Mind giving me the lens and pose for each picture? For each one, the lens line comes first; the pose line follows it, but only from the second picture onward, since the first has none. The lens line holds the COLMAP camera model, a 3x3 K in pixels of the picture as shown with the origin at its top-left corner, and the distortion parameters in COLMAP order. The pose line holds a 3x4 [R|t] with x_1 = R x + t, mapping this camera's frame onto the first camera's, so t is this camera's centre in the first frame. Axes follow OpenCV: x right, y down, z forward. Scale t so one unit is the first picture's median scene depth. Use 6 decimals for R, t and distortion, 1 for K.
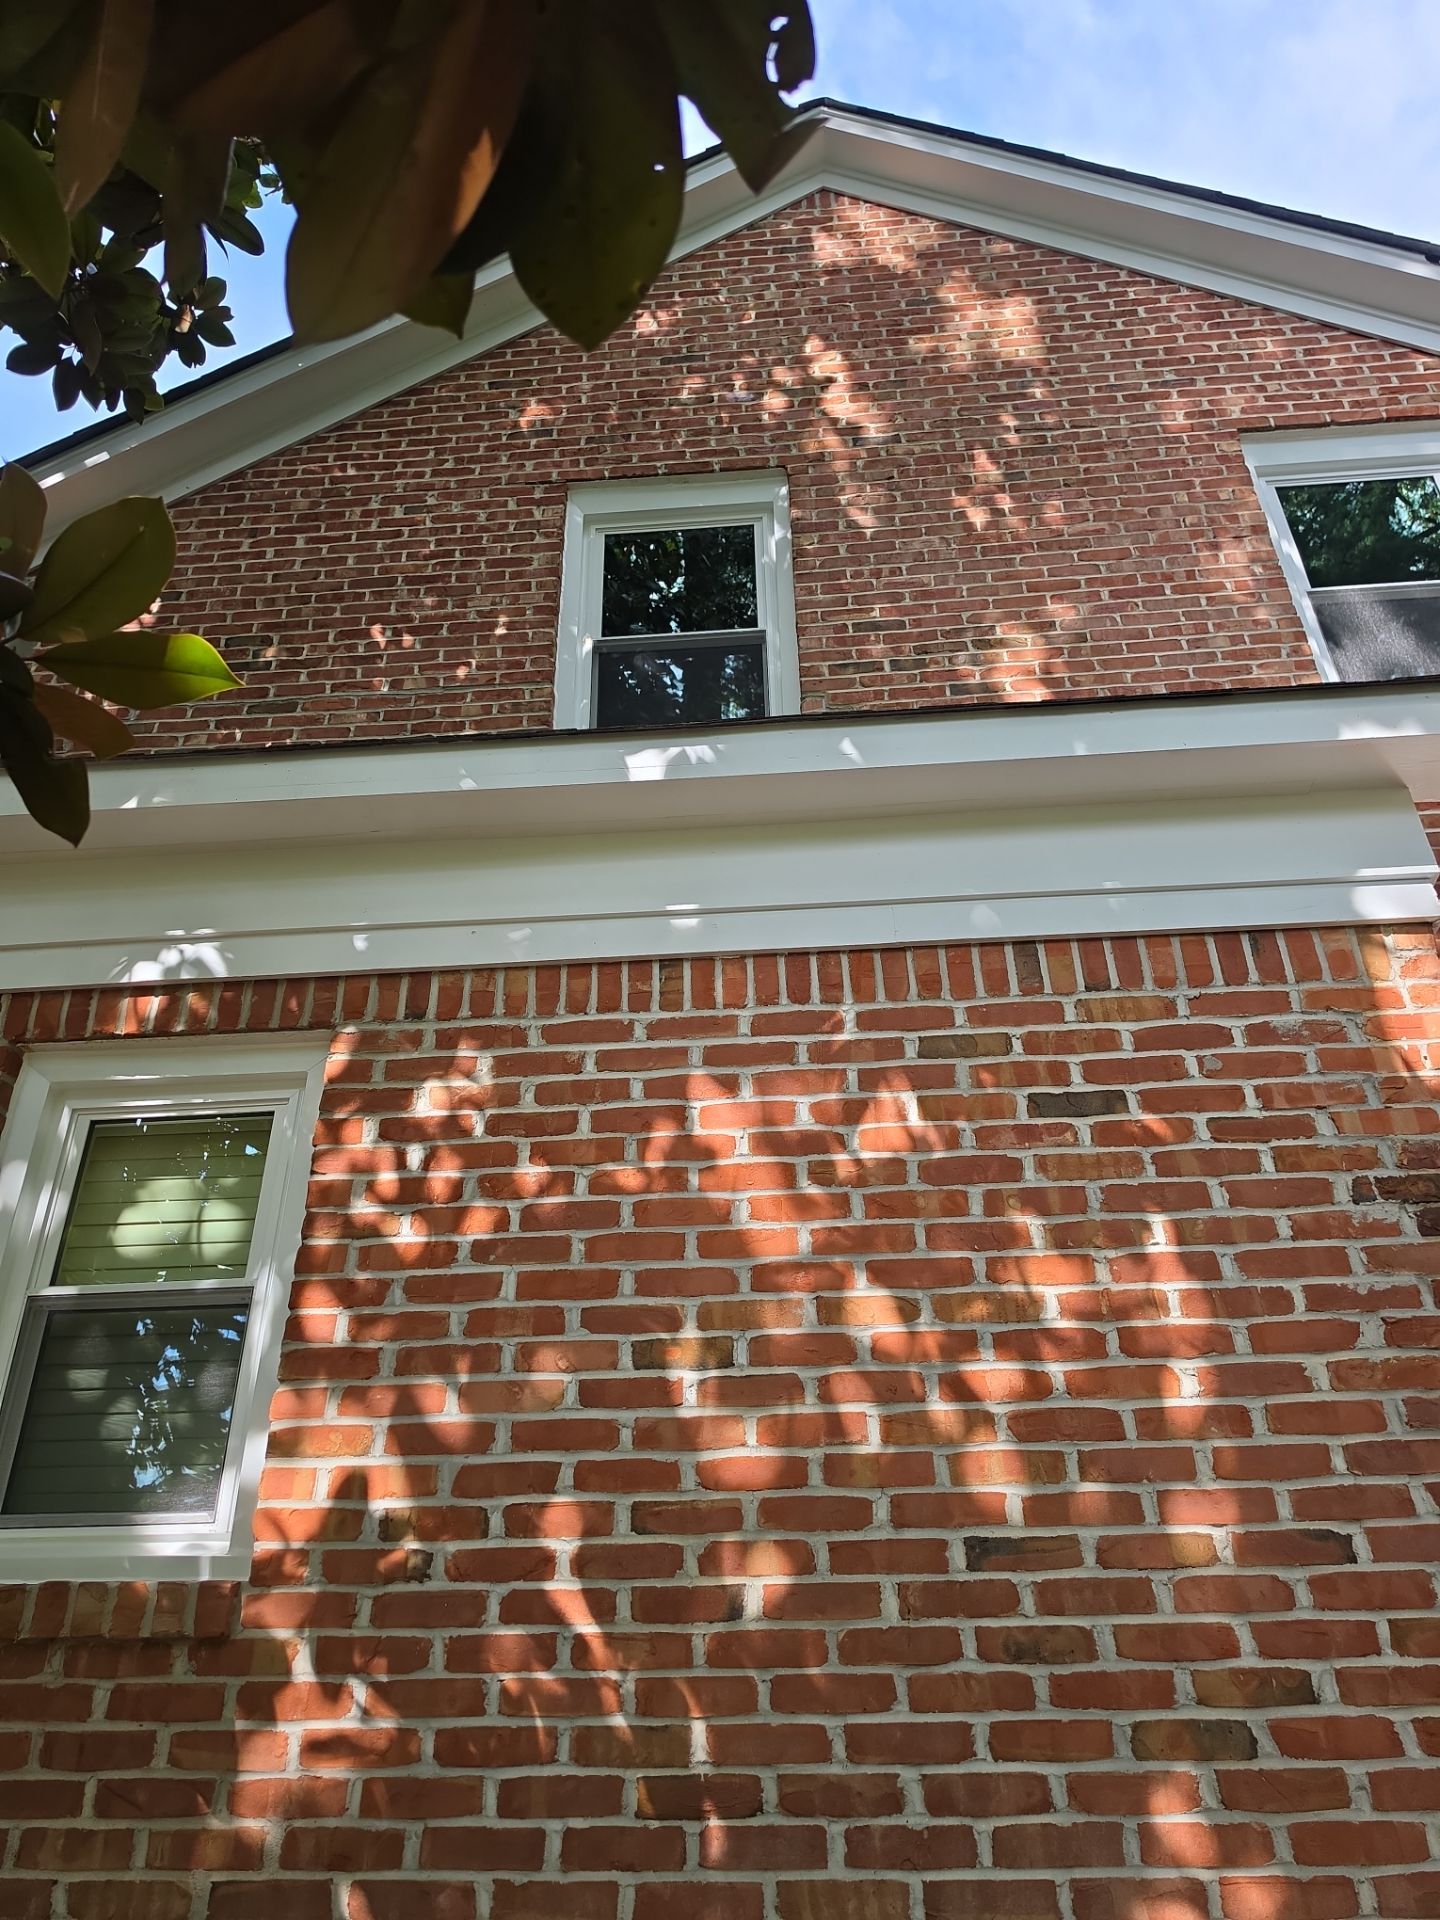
lens RADIAL K [[1318.1, 0, 617.1], [0, 1318.1, 953.0], [0, 0, 1]] dist [0.018403, -0.036437]
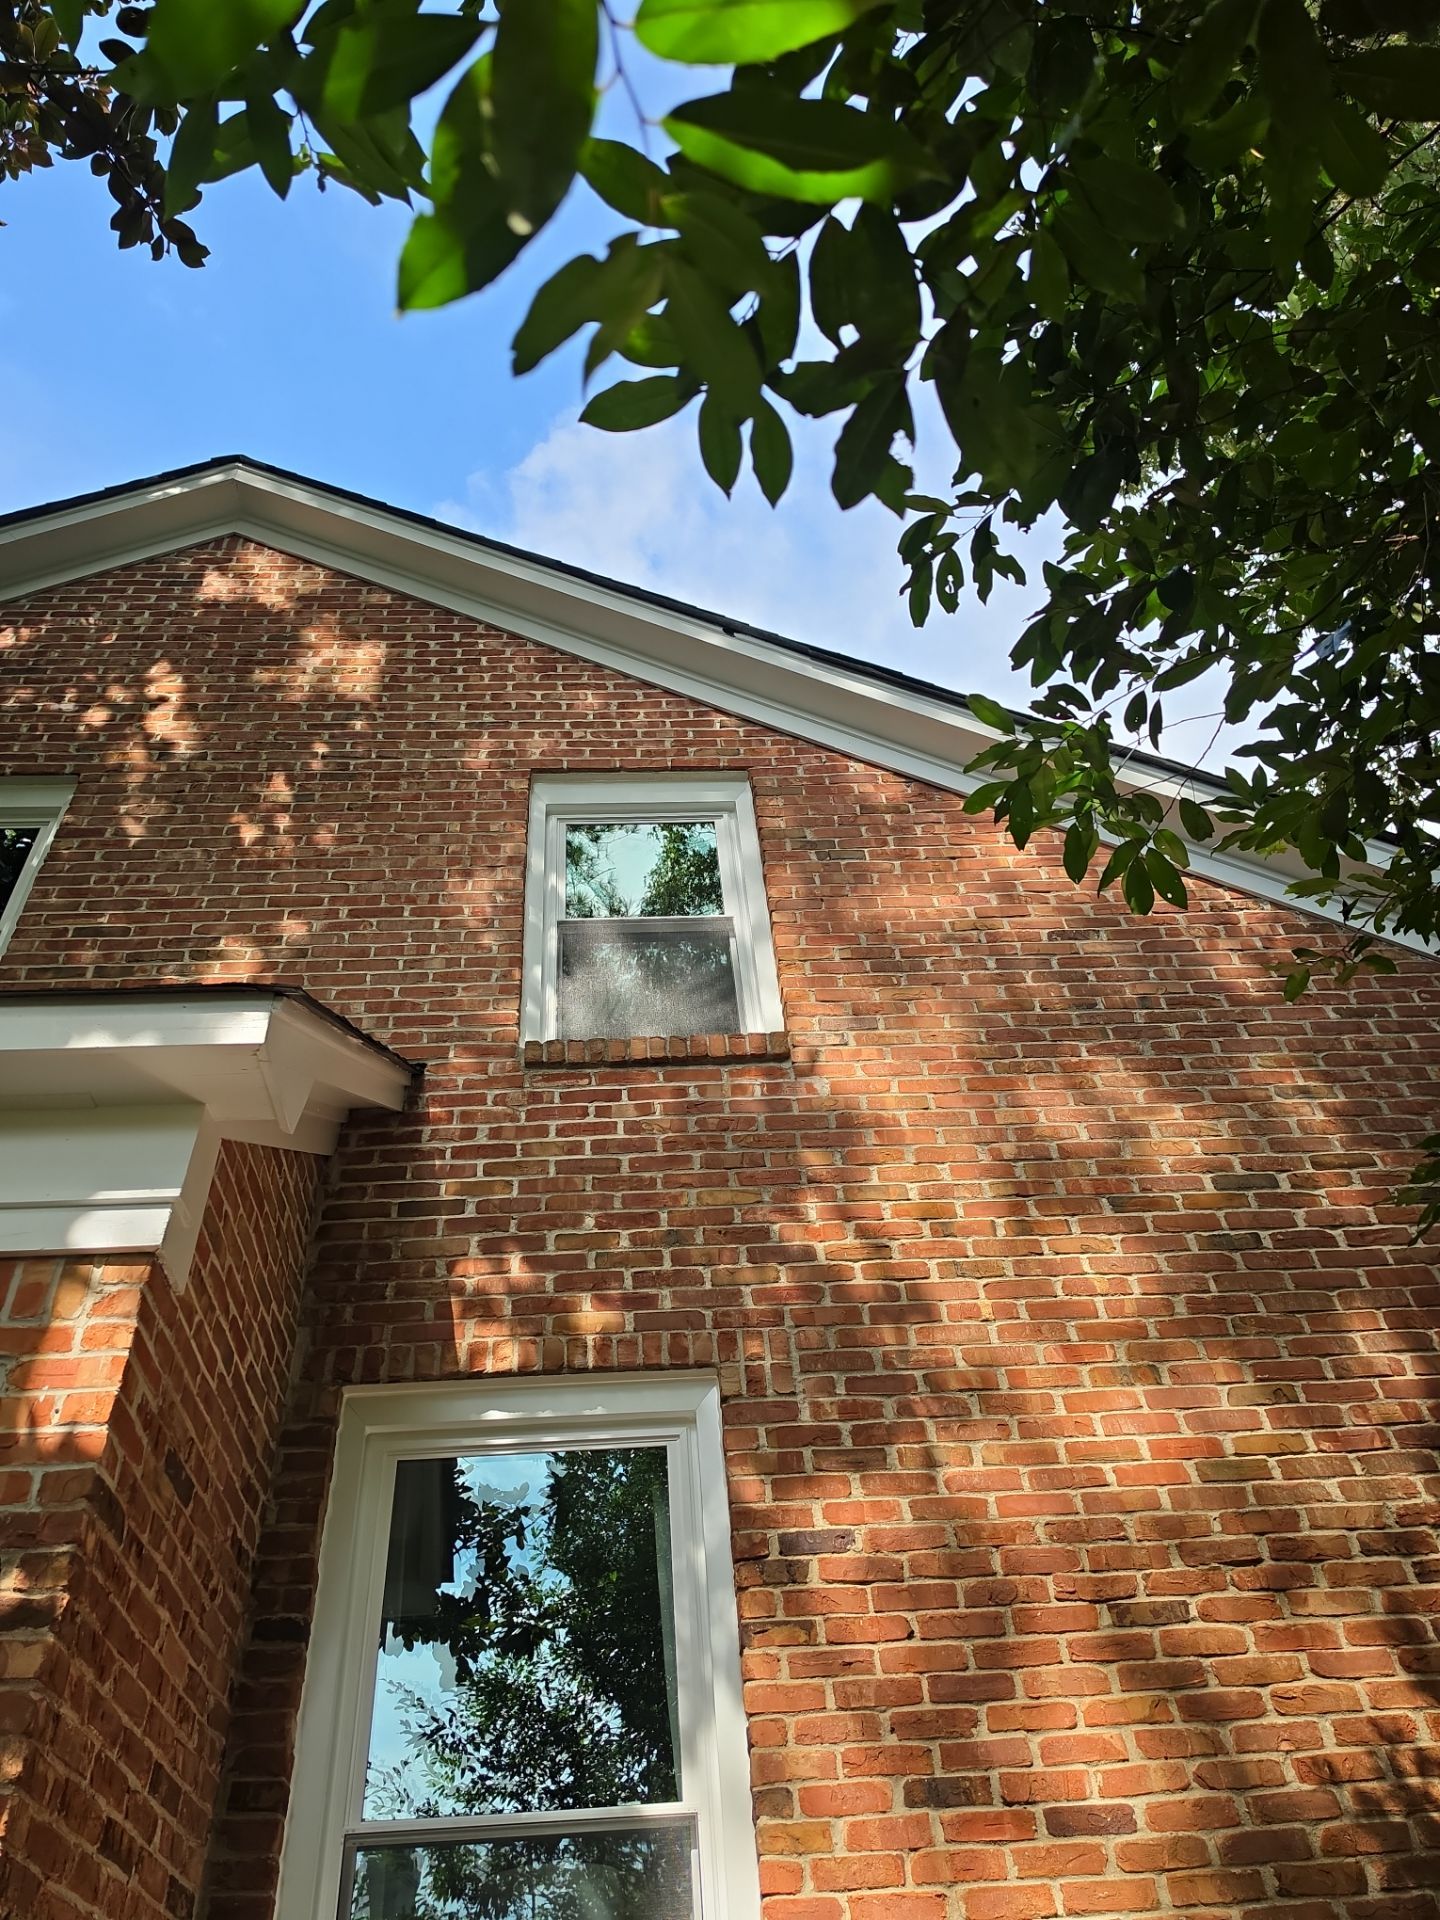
lens RADIAL K [[1318.1, 0, 700.8], [0, 1318.1, 966.0], [0, 0, 1]] dist [0.018403, -0.036437]
pose [[0.991564, 0.046652, 0.120933, 0.549074], [-0.017218, 0.972122, -0.233843, -0.006028], [-0.128471, 0.229788, 0.964724, 0.019272]]
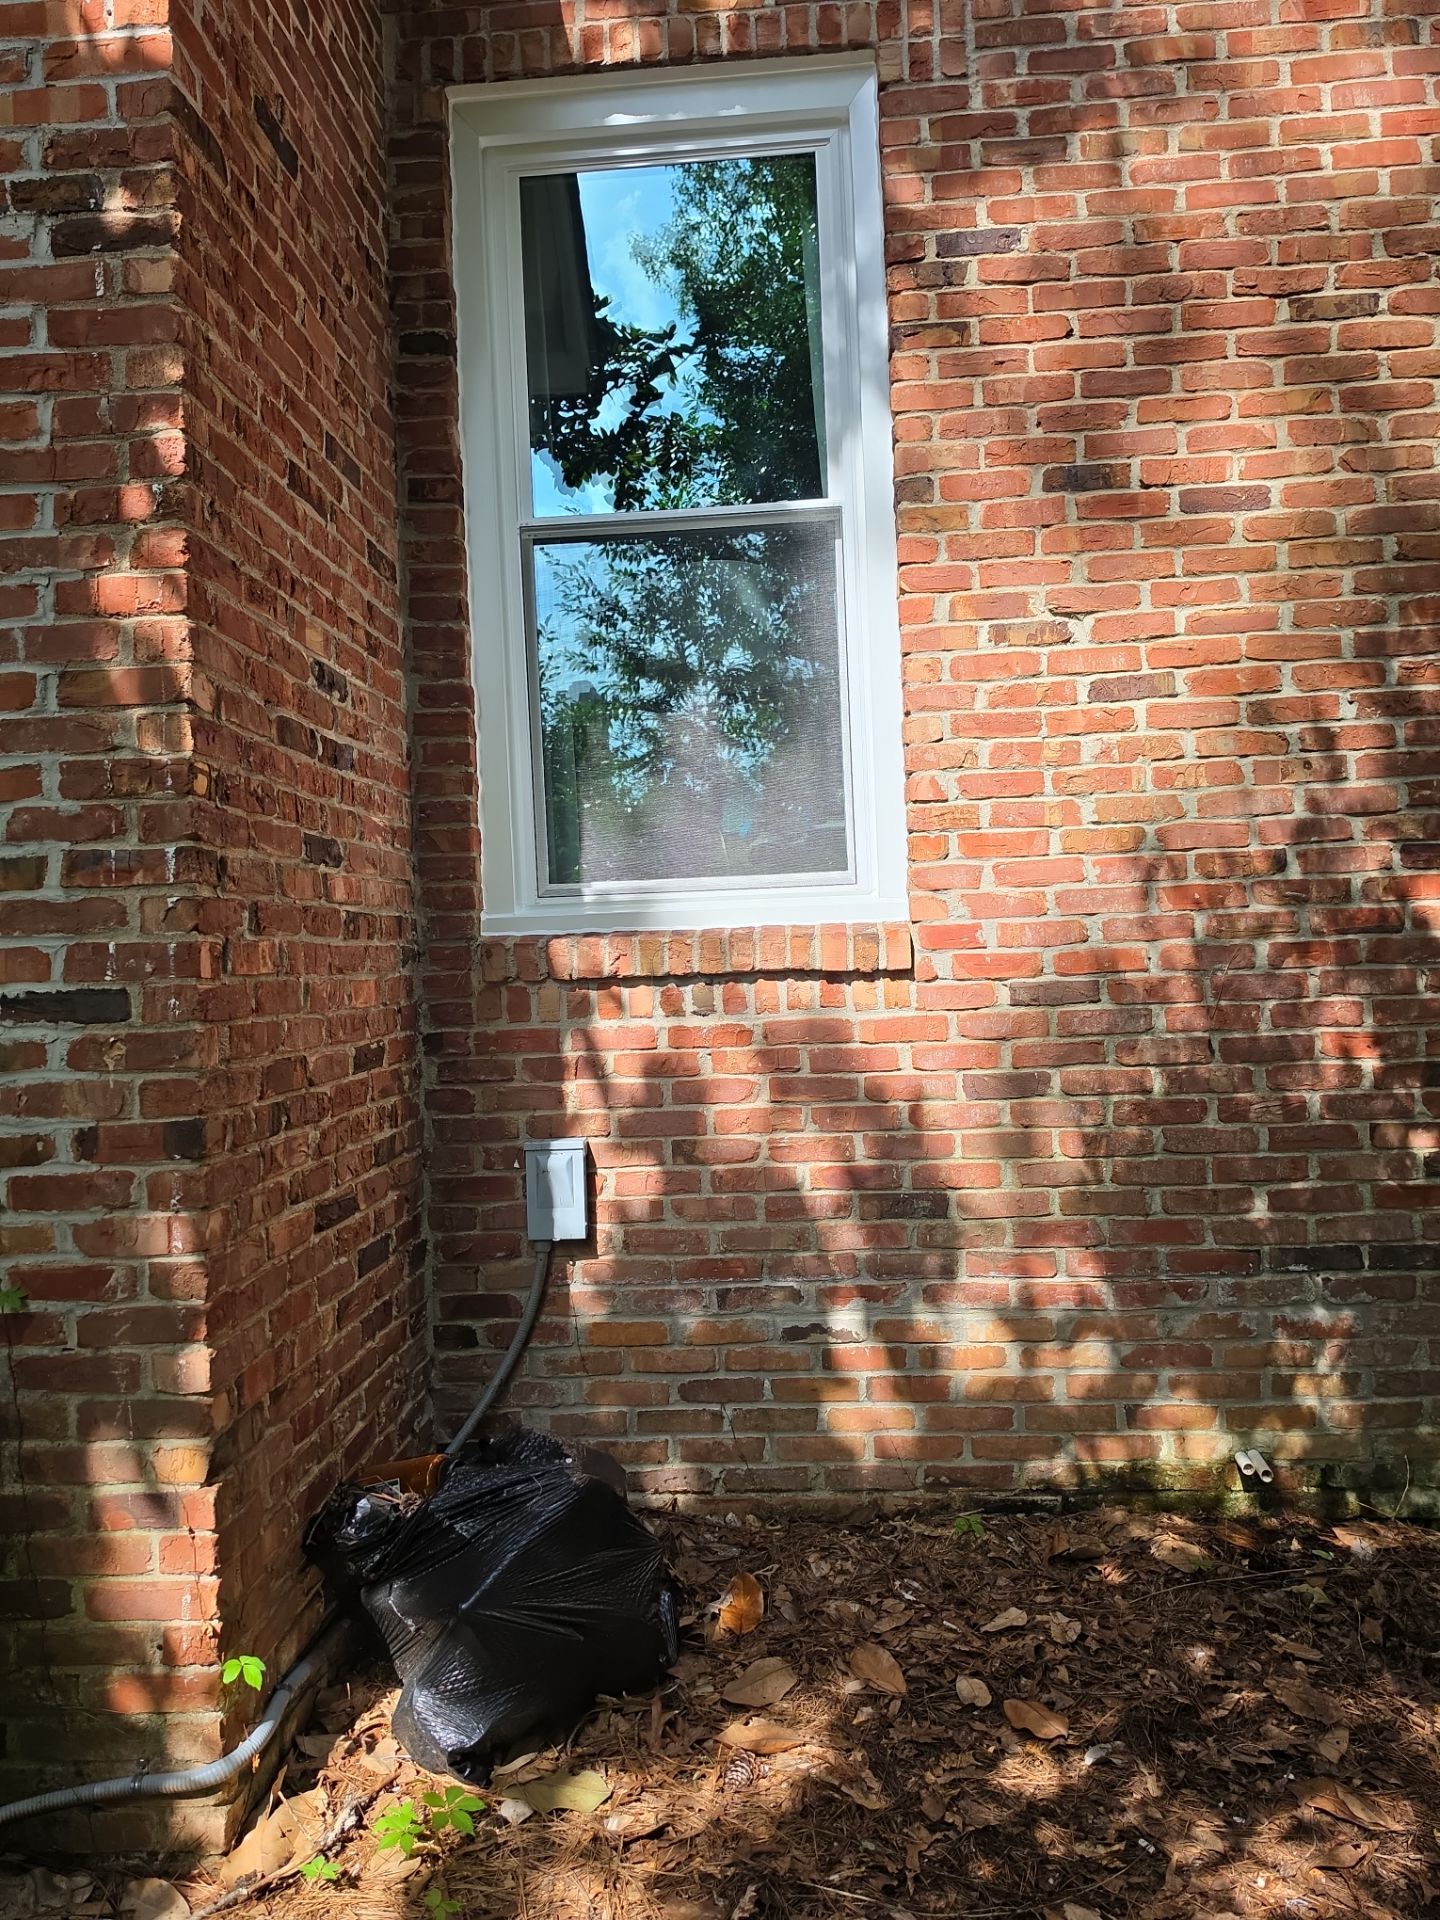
lens RADIAL K [[1318.1, 0, 715.6], [0, 1318.1, 952.3], [0, 0, 1]] dist [0.018403, -0.036437]
pose [[0.999237, -0.030516, 0.024380, 0.555722], [0.013026, 0.848811, 0.528536, 0.086680], [-0.036823, -0.527815, 0.848561, 0.035246]]
